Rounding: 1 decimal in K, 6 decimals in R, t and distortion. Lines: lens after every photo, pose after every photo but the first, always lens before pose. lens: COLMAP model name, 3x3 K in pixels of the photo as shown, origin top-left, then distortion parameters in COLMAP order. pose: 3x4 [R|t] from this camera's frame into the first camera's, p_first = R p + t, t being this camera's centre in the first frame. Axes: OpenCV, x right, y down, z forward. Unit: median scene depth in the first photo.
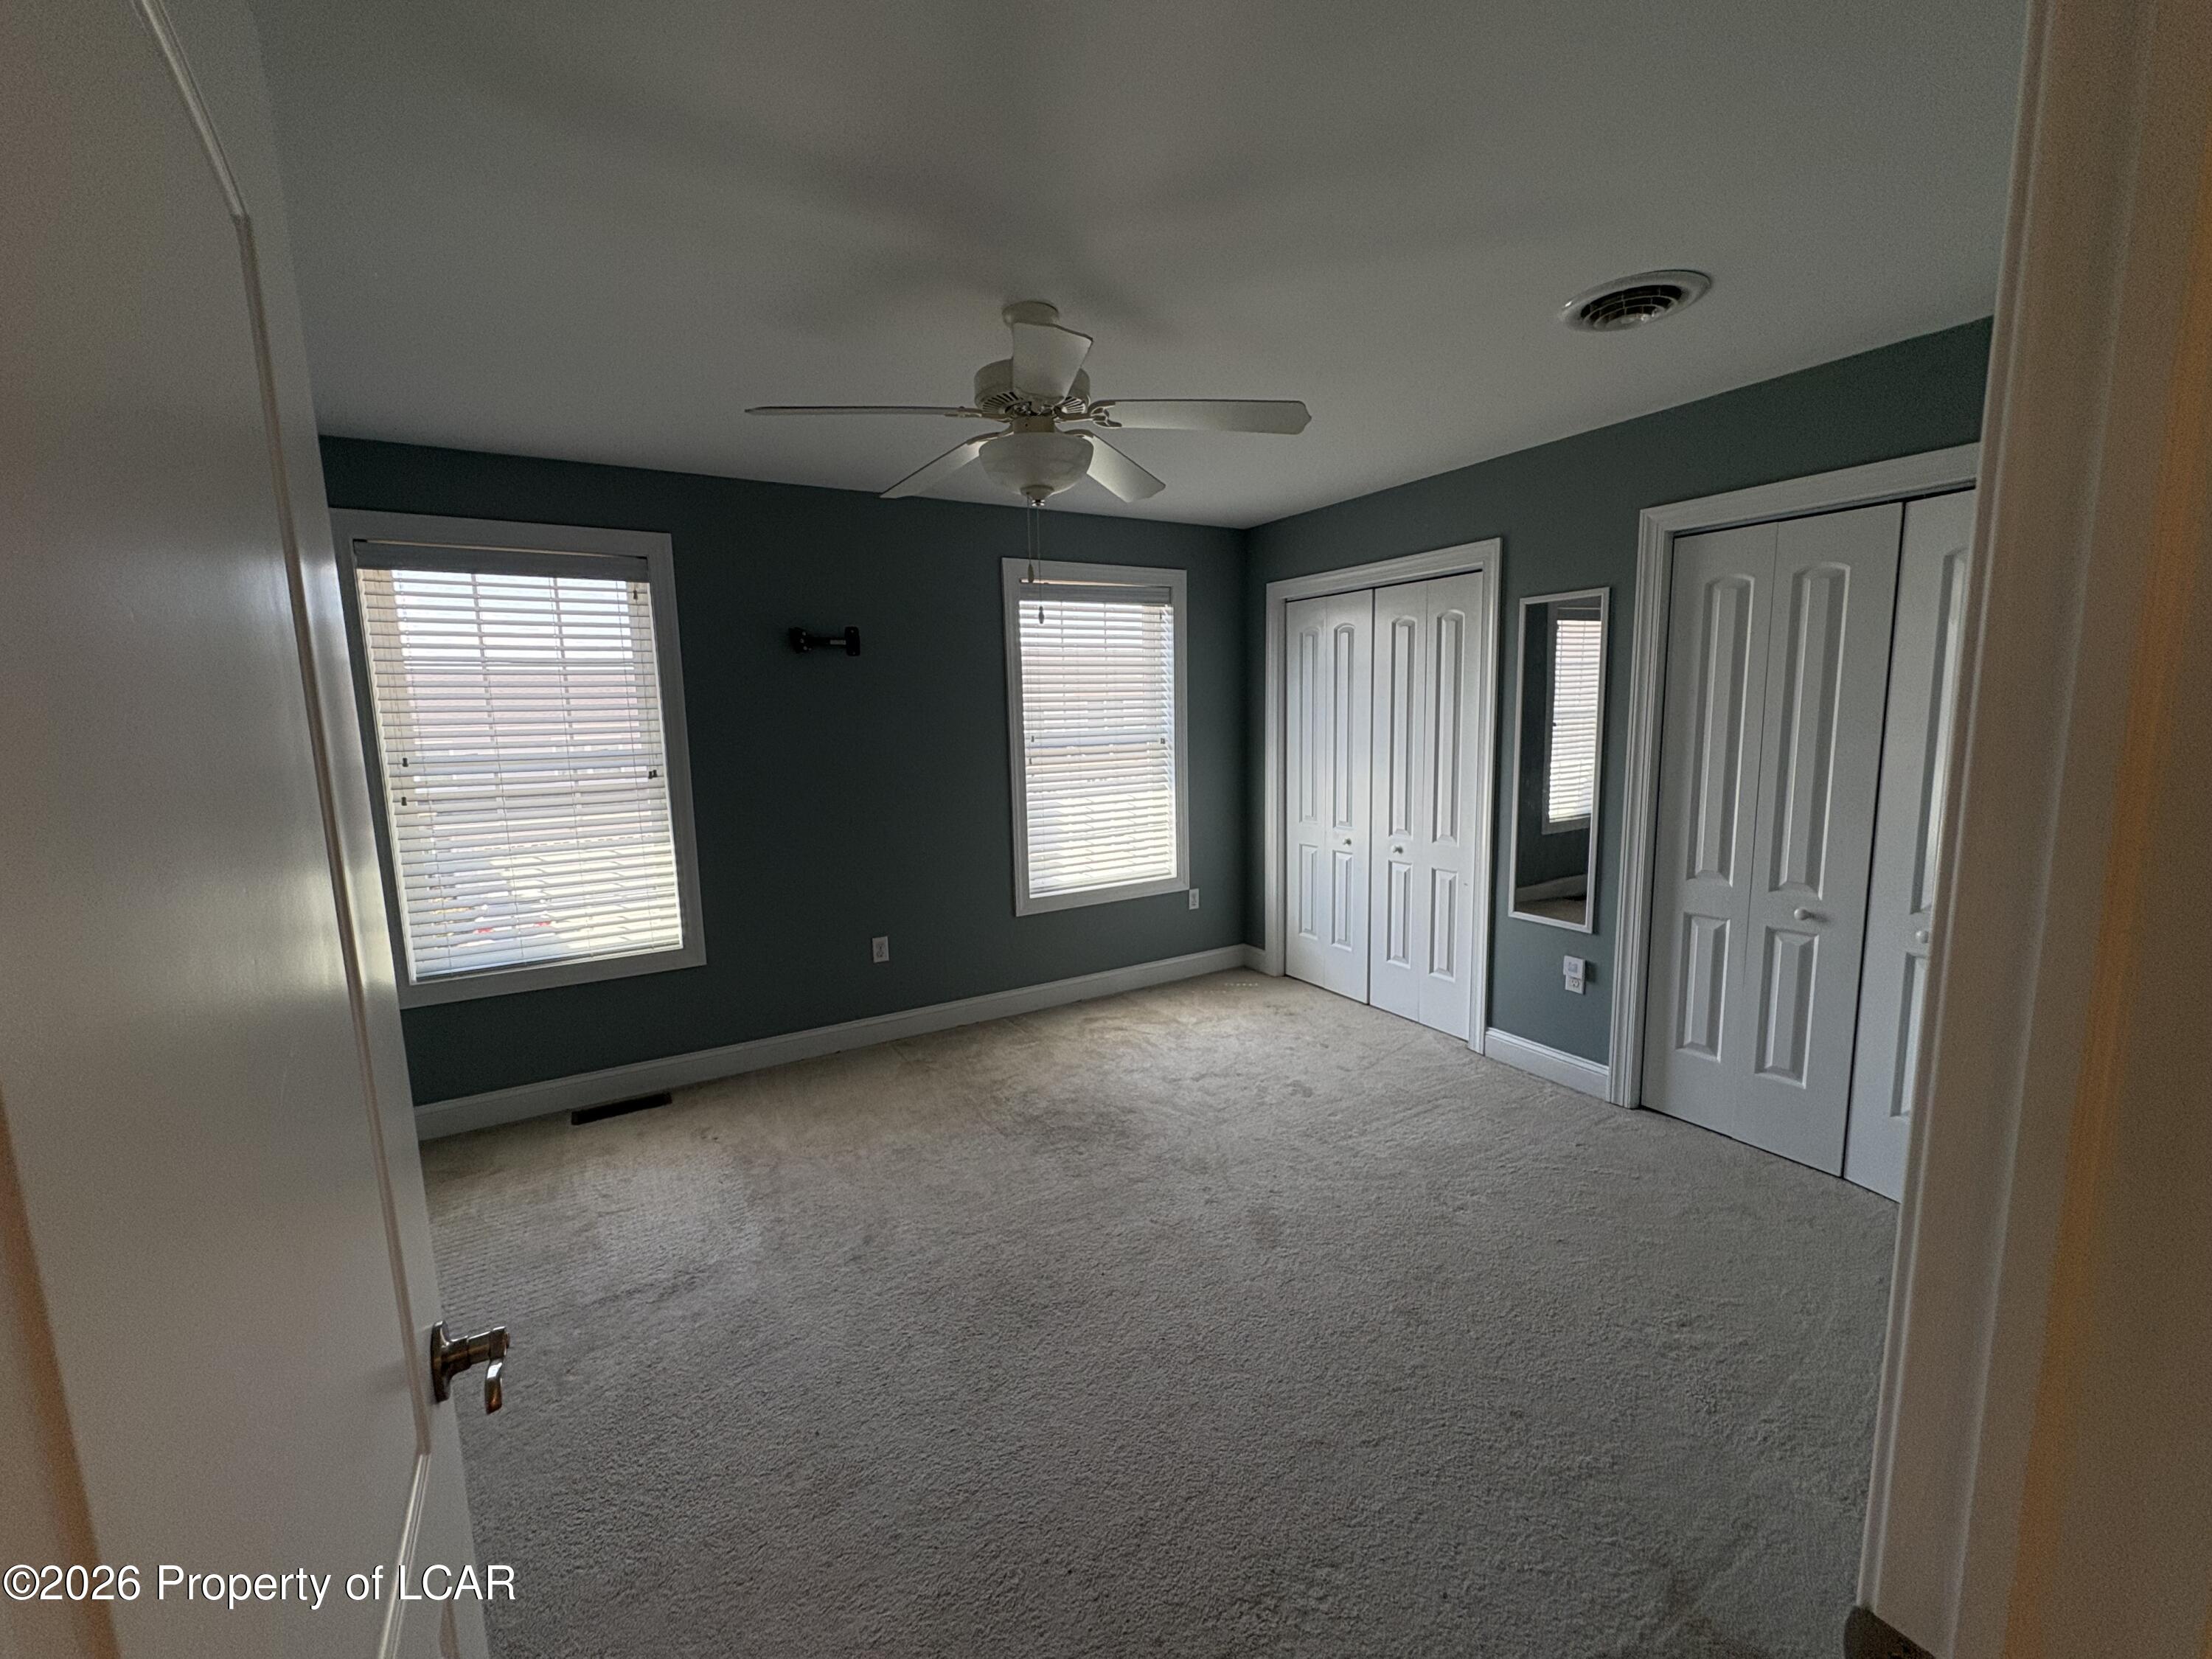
lens RADIAL K [[881.1, 0, 1092.0], [0, 881.1, 819.9], [0, 0, 1]] dist [-0.001181, 0.000606]
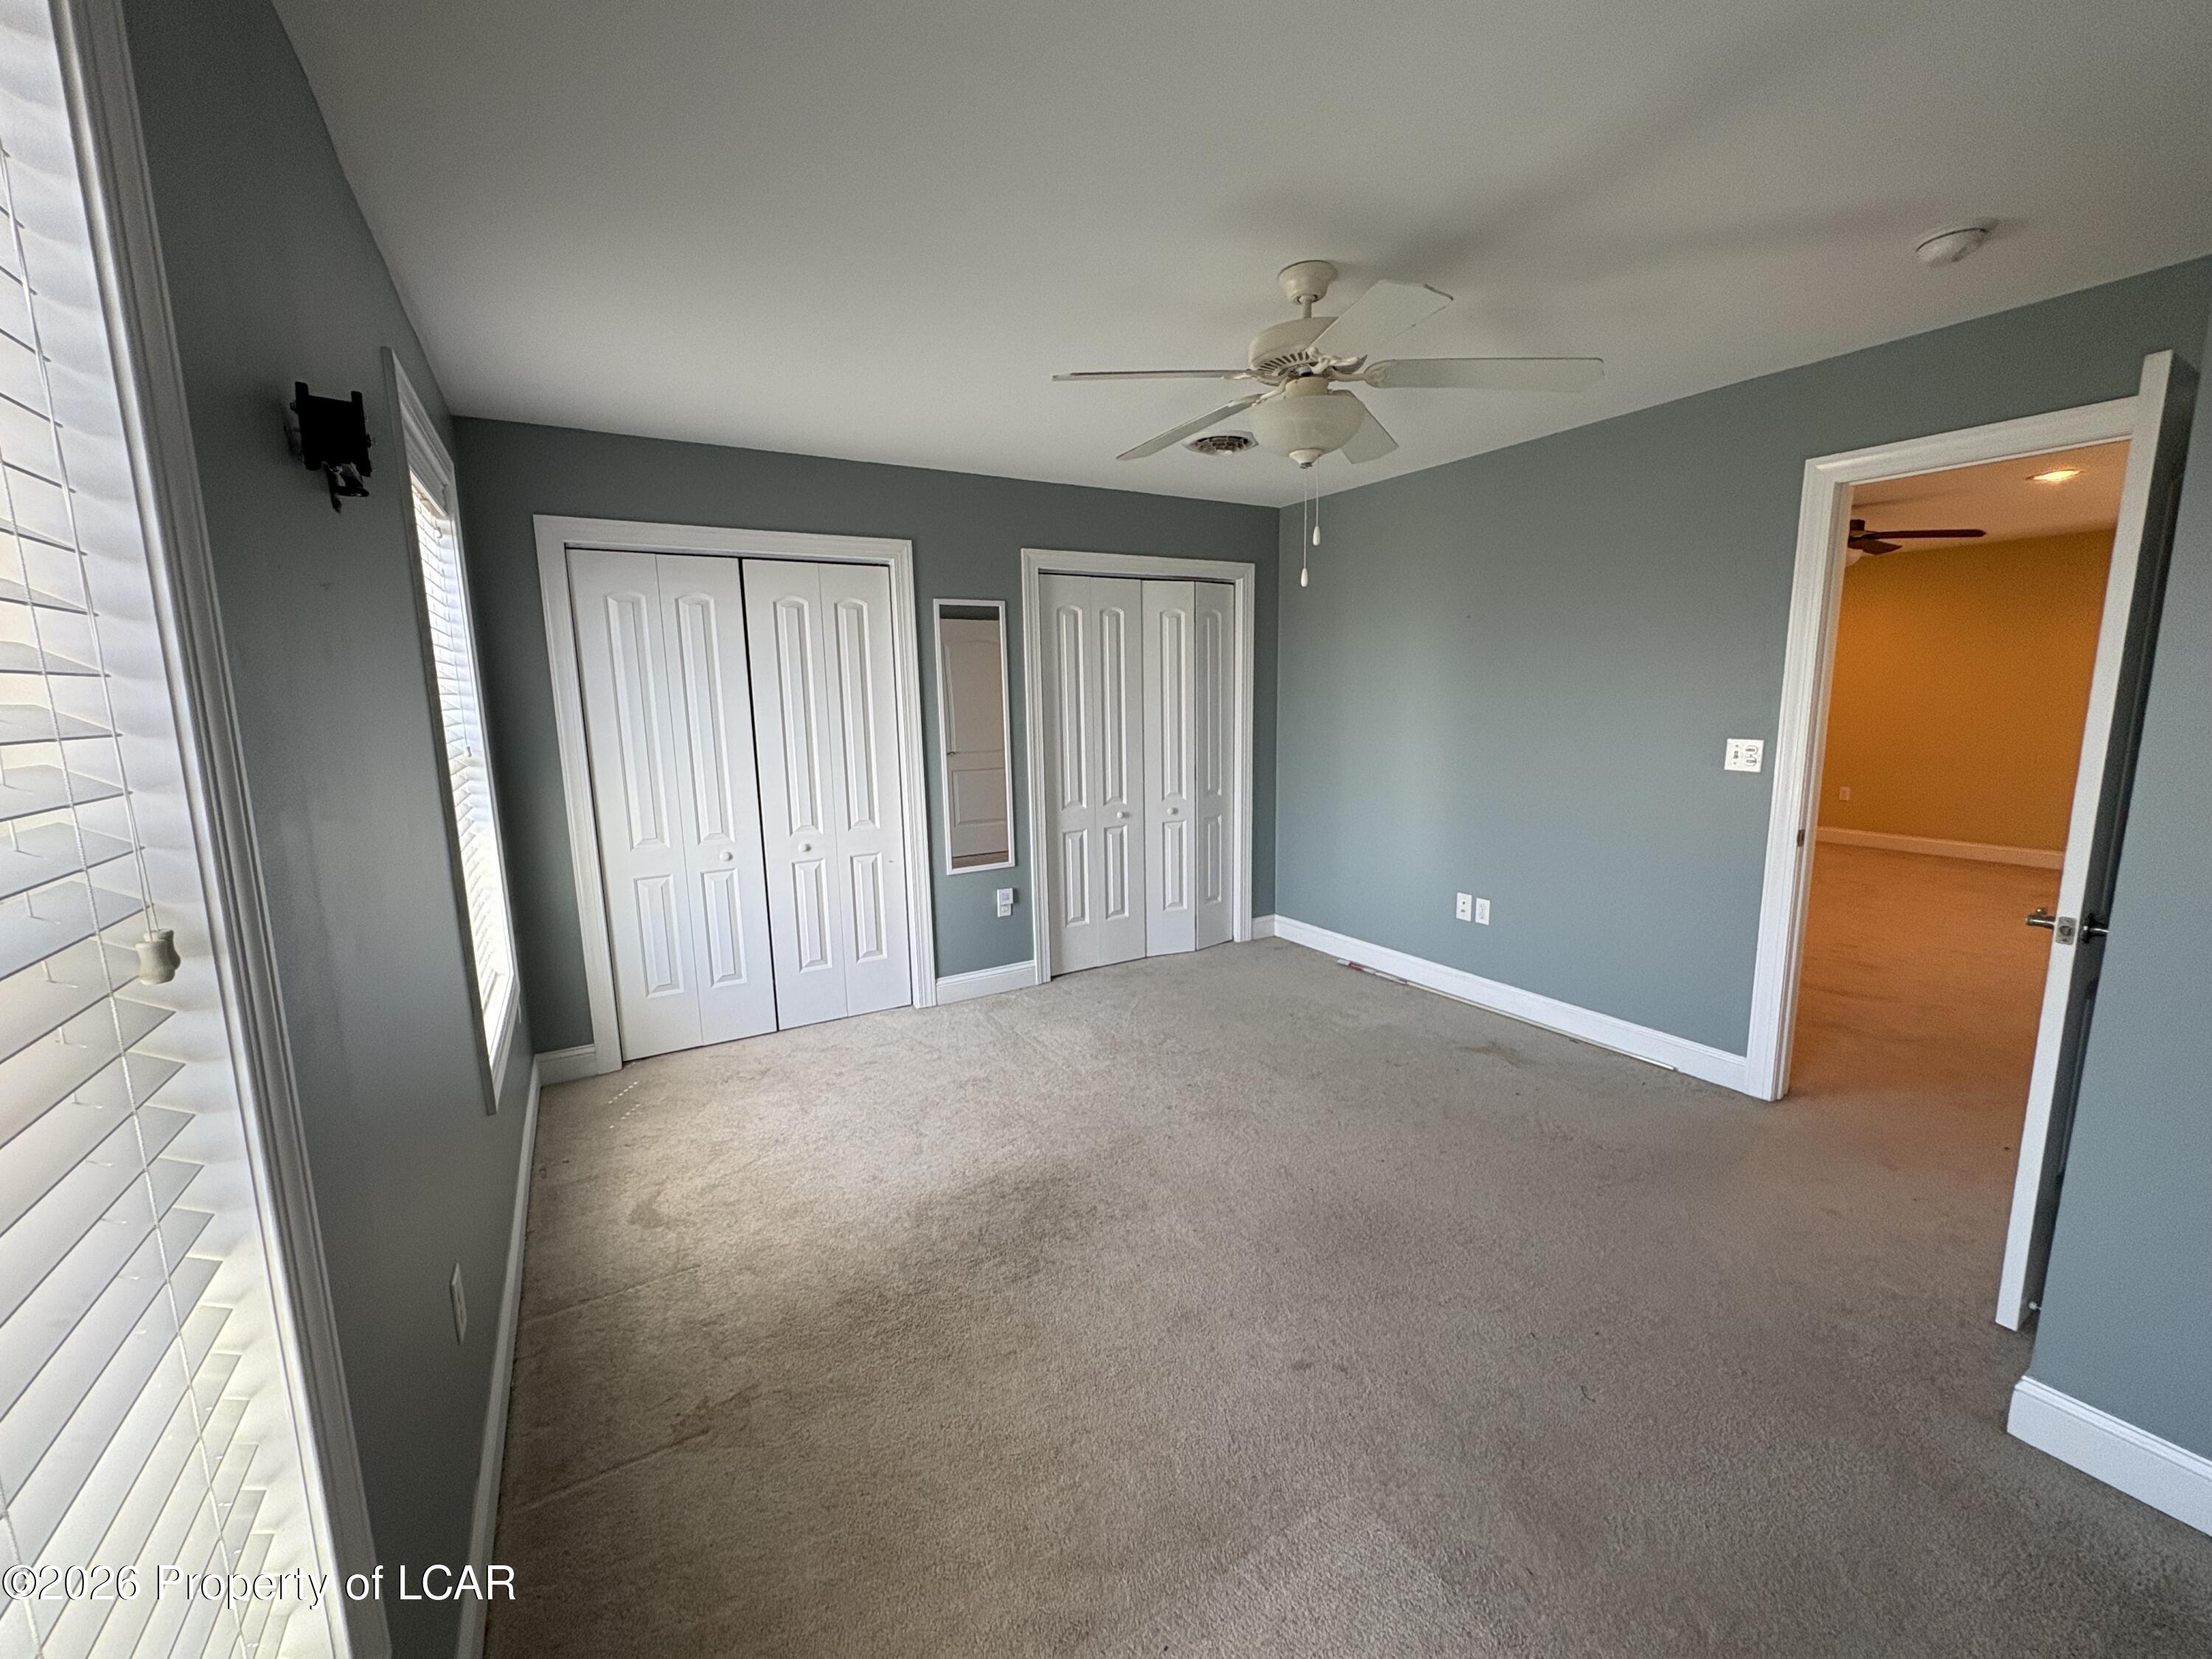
lens RADIAL K [[881.1, 0, 1091.8], [0, 881.1, 826.9], [0, 0, 1]] dist [-0.001181, 0.000606]
pose [[-0.002345, -0.121789, 0.992553, -0.706822], [0.153834, 0.980697, 0.120698, -0.066516], [-0.988094, 0.152972, 0.016436, 0.836547]]
